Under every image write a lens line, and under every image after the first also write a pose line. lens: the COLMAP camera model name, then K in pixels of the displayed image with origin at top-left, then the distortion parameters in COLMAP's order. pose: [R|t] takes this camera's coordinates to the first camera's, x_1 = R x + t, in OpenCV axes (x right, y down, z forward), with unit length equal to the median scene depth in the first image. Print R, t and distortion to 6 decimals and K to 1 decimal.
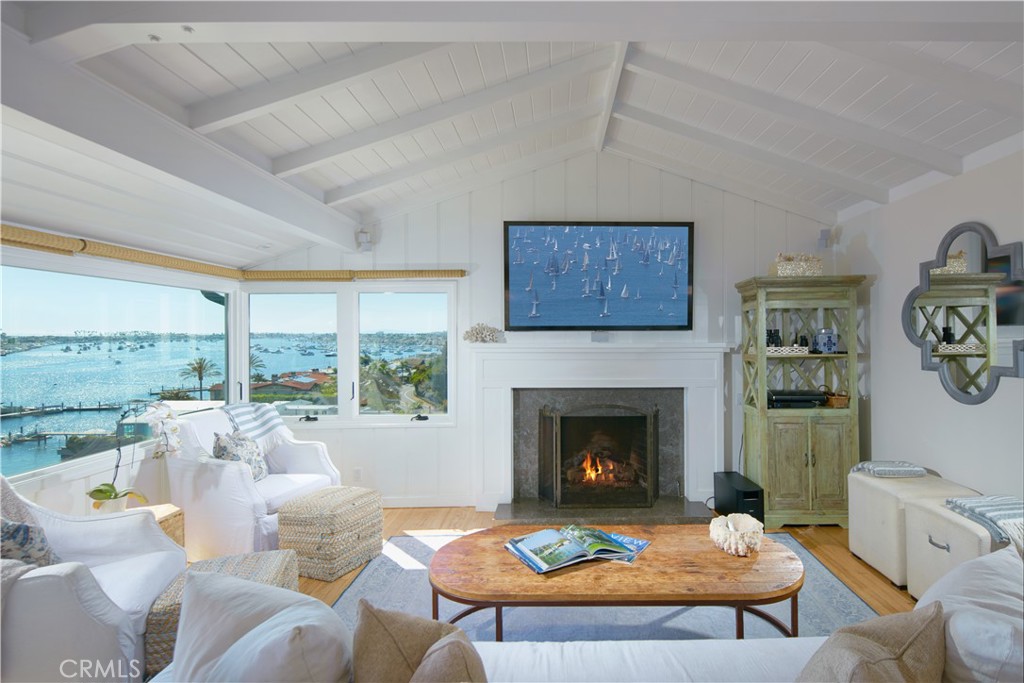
lens RADIAL K [[507.7, 0, 510.1], [0, 507.7, 330.6], [0, 0, 1]] dist [-0.000619, 0.000337]
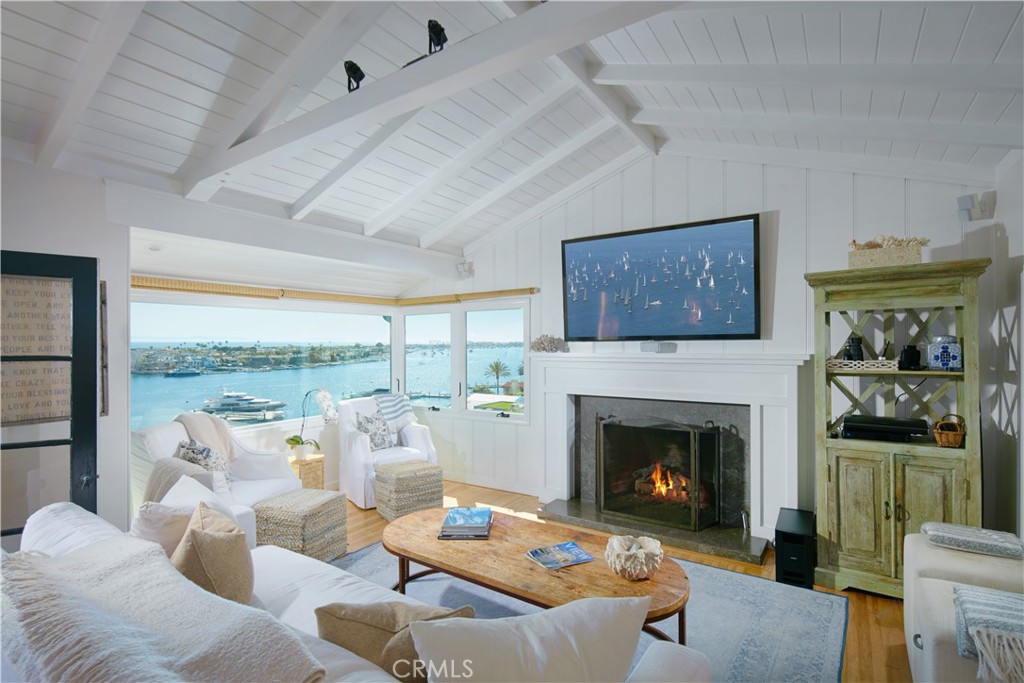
lens RADIAL K [[488.8, 0, 512.0], [0, 488.8, 341.5], [0, 0, 1]] dist [0.000694, 0.000312]
pose [[0.818896, -0.005884, -0.573912, 0.498556], [0.010553, 0.999933, 0.004807, -0.005305], [0.573845, -0.009993, 0.818903, 0.078668]]
